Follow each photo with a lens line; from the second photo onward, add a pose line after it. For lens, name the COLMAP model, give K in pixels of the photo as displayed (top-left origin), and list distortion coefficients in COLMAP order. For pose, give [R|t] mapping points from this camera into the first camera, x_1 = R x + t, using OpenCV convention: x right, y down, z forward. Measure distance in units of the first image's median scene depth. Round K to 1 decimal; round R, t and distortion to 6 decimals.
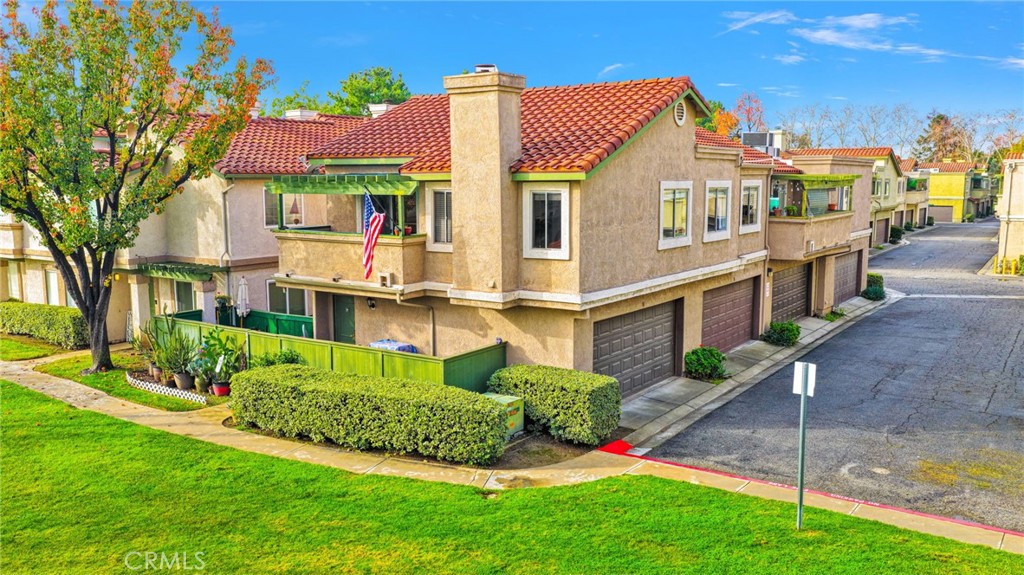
lens RADIAL K [[845.1, 0, 517.2], [0, 845.1, 290.4], [0, 0, 1]] dist [0.001443, 0.015719]
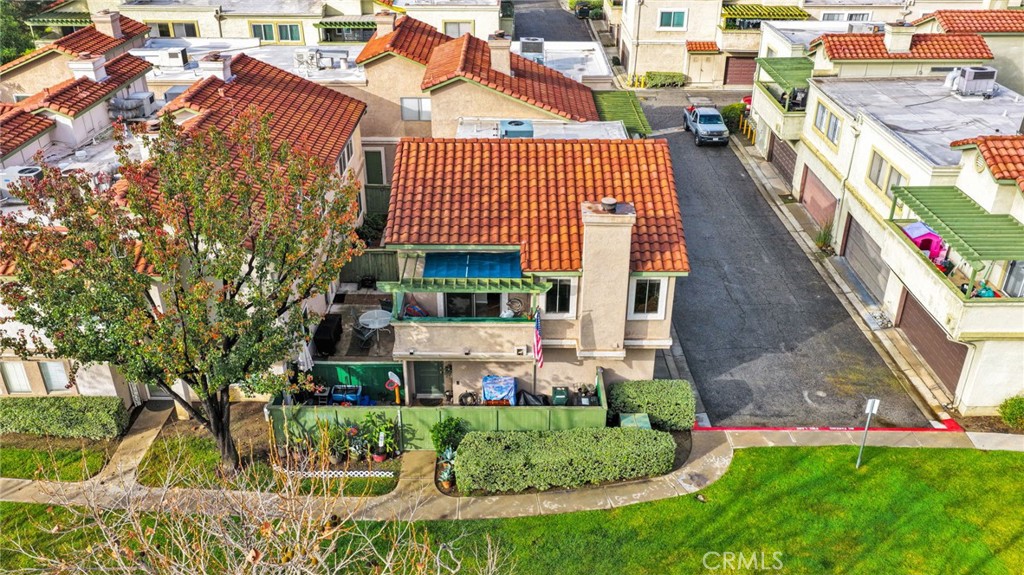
lens RADIAL K [[845.1, 0, 517.2], [0, 845.1, 290.4], [0, 0, 1]] dist [0.001443, 0.015719]
pose [[0.824308, -0.264002, 0.500819, -0.834968], [0.066917, 0.923851, 0.376858, -0.625655], [-0.562173, -0.277133, 0.779204, 0.001316]]
